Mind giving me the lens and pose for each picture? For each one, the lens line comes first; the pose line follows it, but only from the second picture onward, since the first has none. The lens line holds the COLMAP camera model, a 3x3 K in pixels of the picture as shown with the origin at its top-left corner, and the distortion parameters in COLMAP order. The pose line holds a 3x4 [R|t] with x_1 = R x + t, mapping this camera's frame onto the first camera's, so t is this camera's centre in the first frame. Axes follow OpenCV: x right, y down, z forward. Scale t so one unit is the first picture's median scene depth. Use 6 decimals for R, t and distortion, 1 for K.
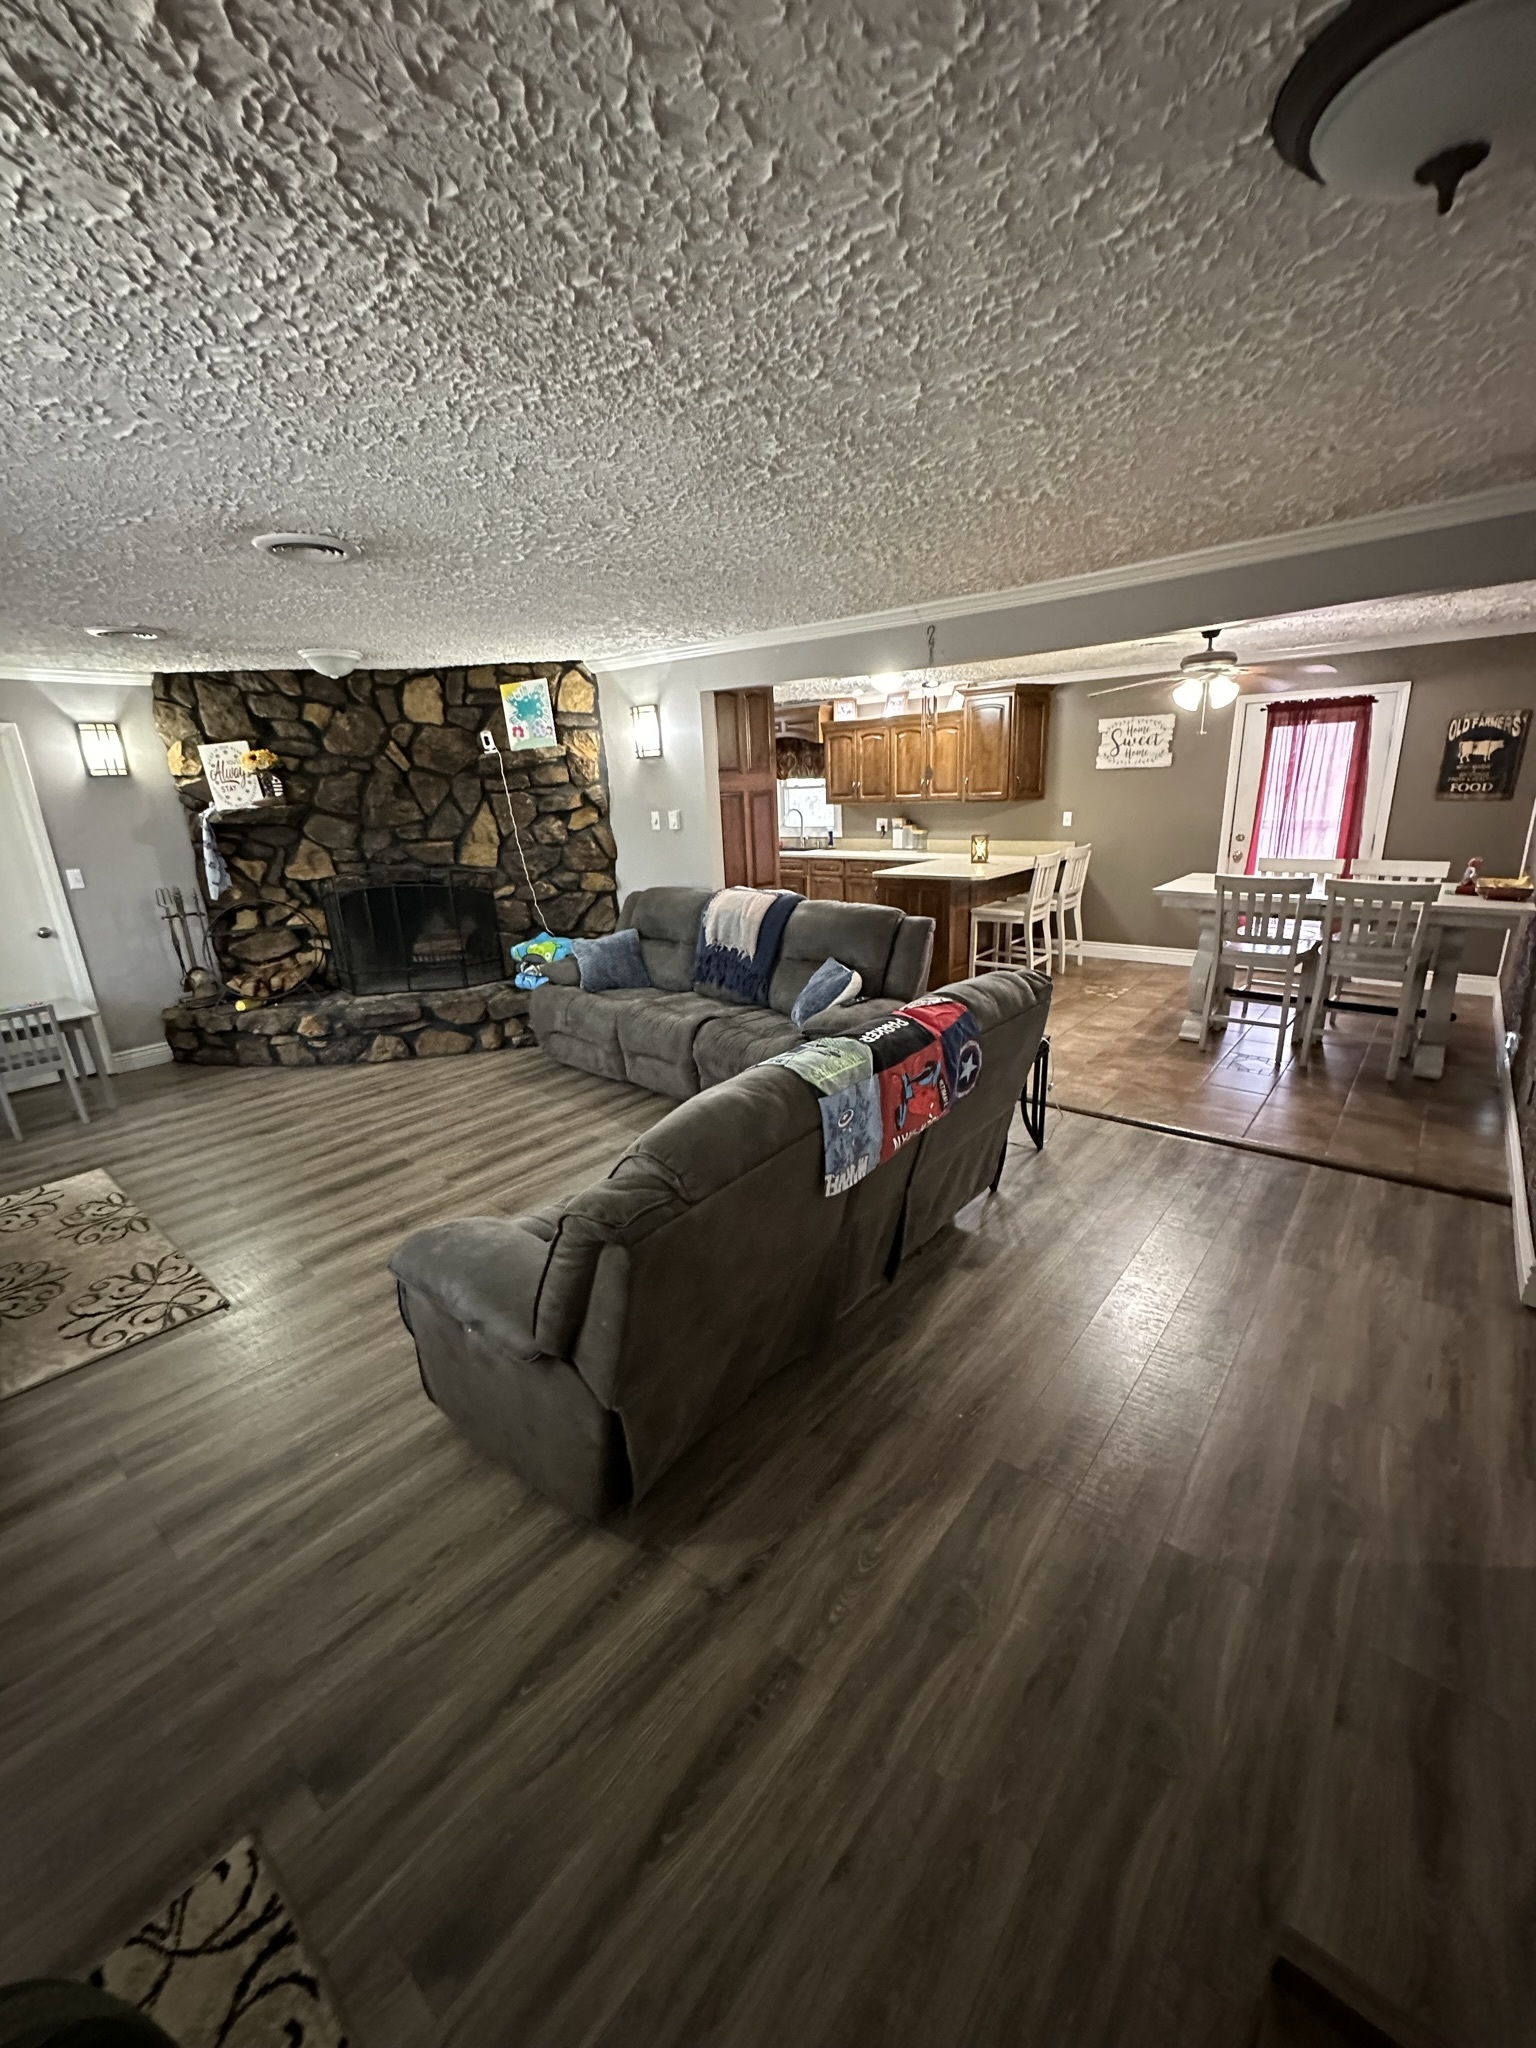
lens RADIAL K [[815.1, 0, 770.2], [0, 815.1, 1028.6], [0, 0, 1]] dist [-0.001685, 0.000041]
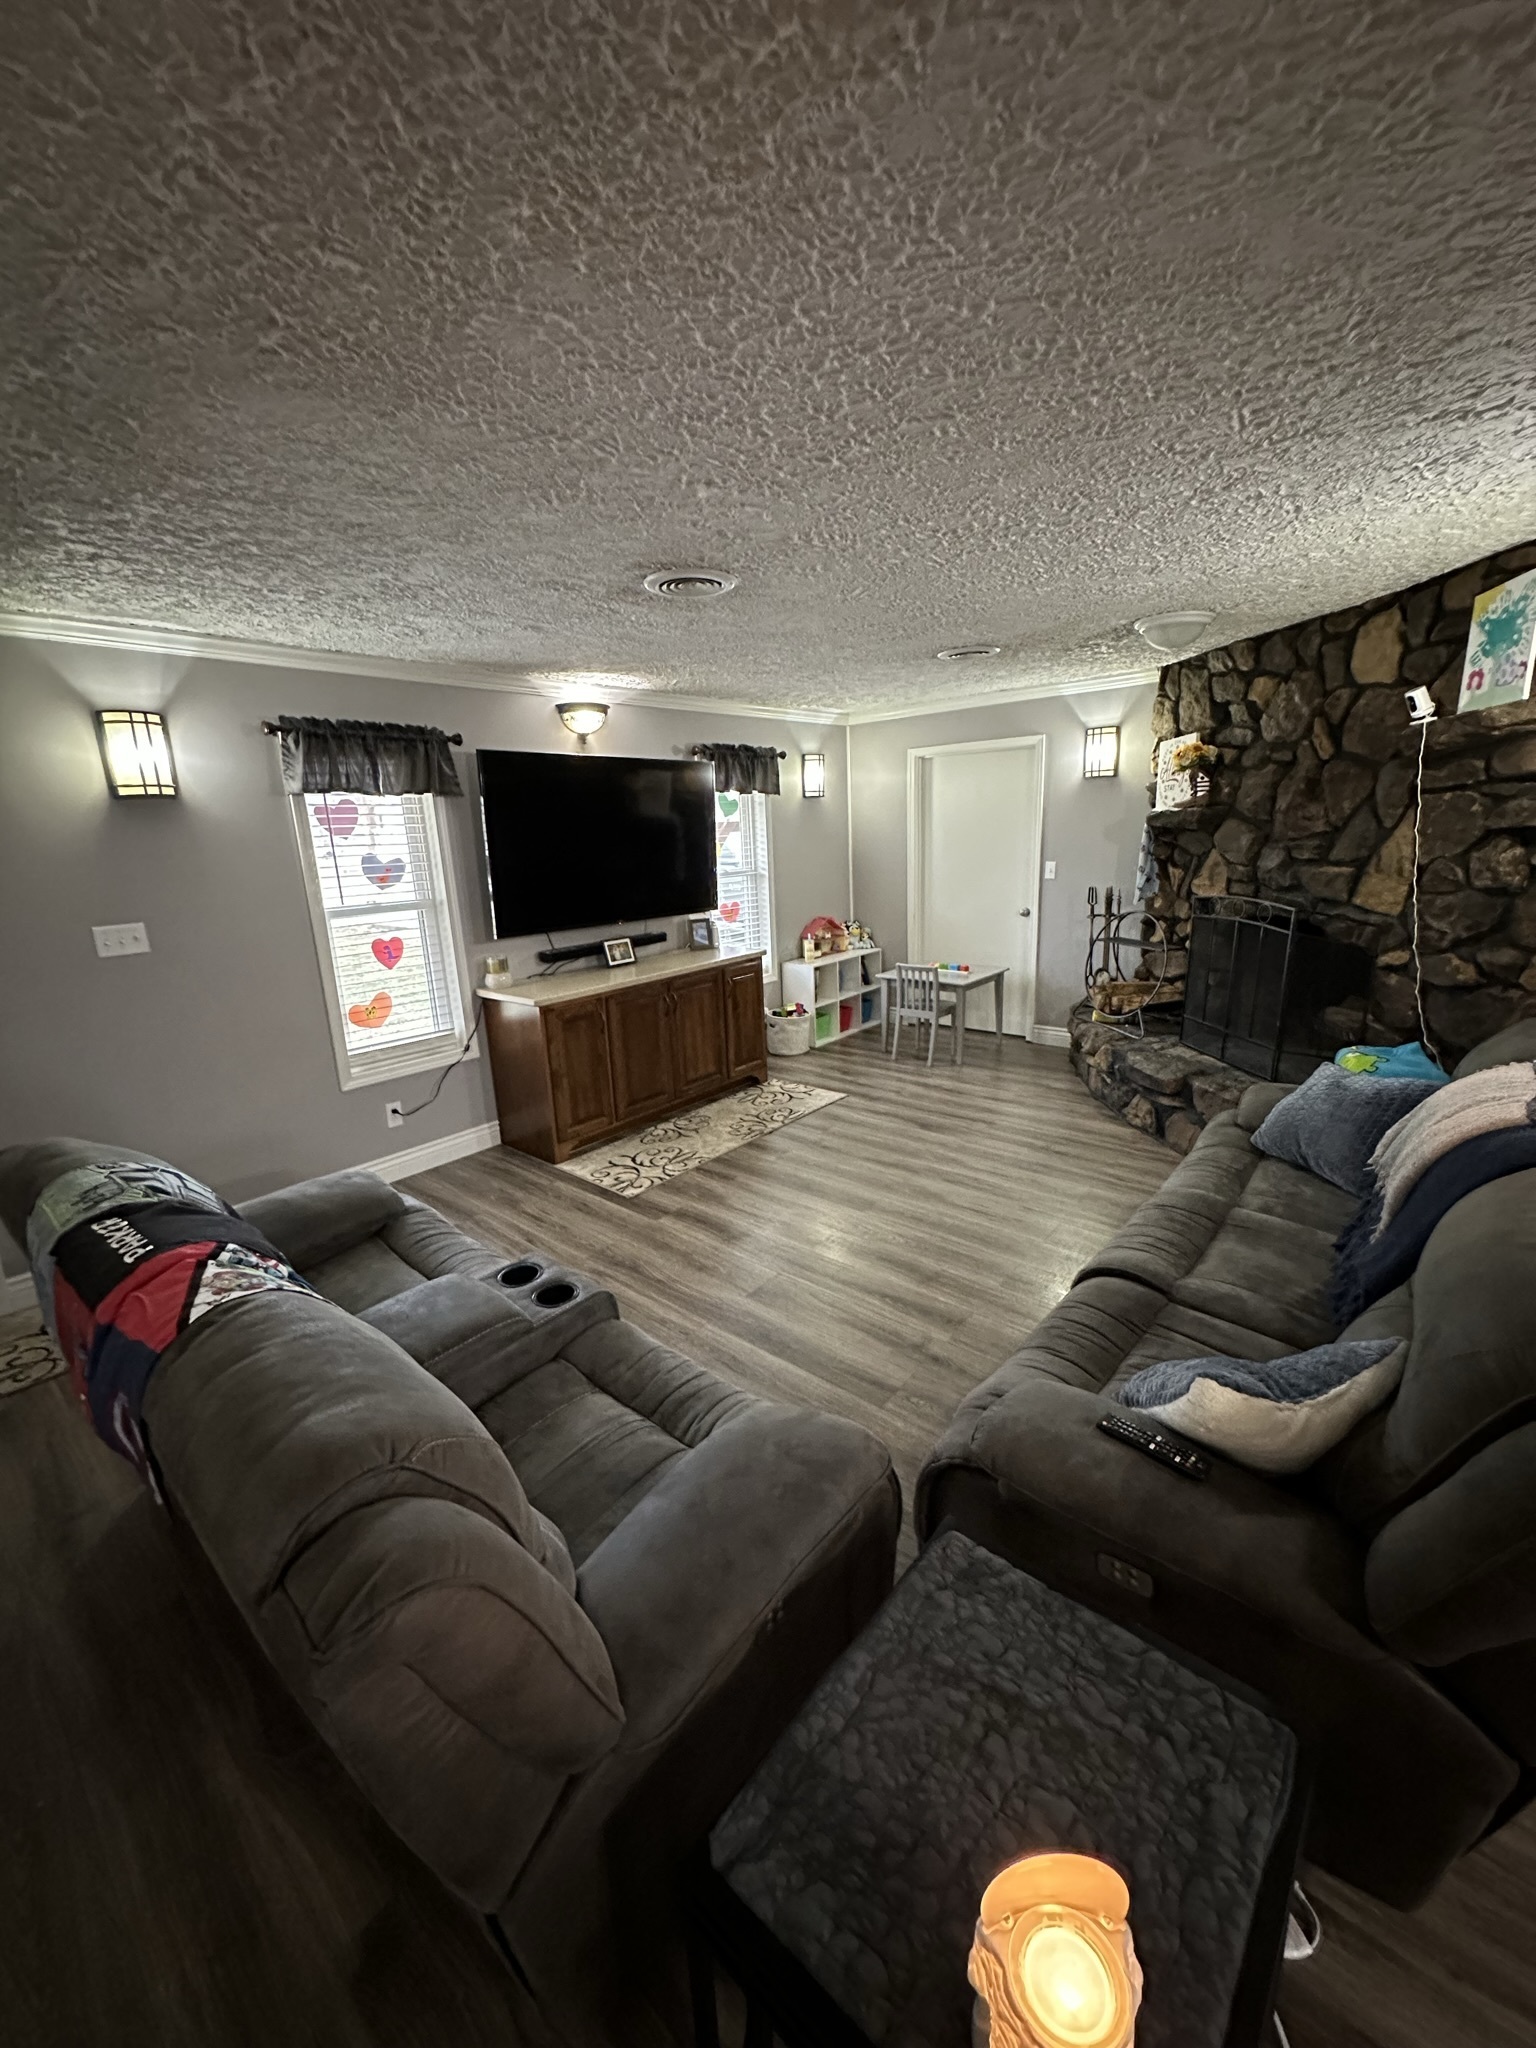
lens RADIAL K [[815.1, 0, 767.1], [0, 815.1, 1027.9], [0, 0, 1]] dist [-0.001685, 0.000041]
pose [[-0.020123, 0.281426, -0.959372, 0.283254], [-0.244017, 0.929165, 0.277683, -0.185207], [0.969562, 0.239691, 0.049975, 0.572612]]
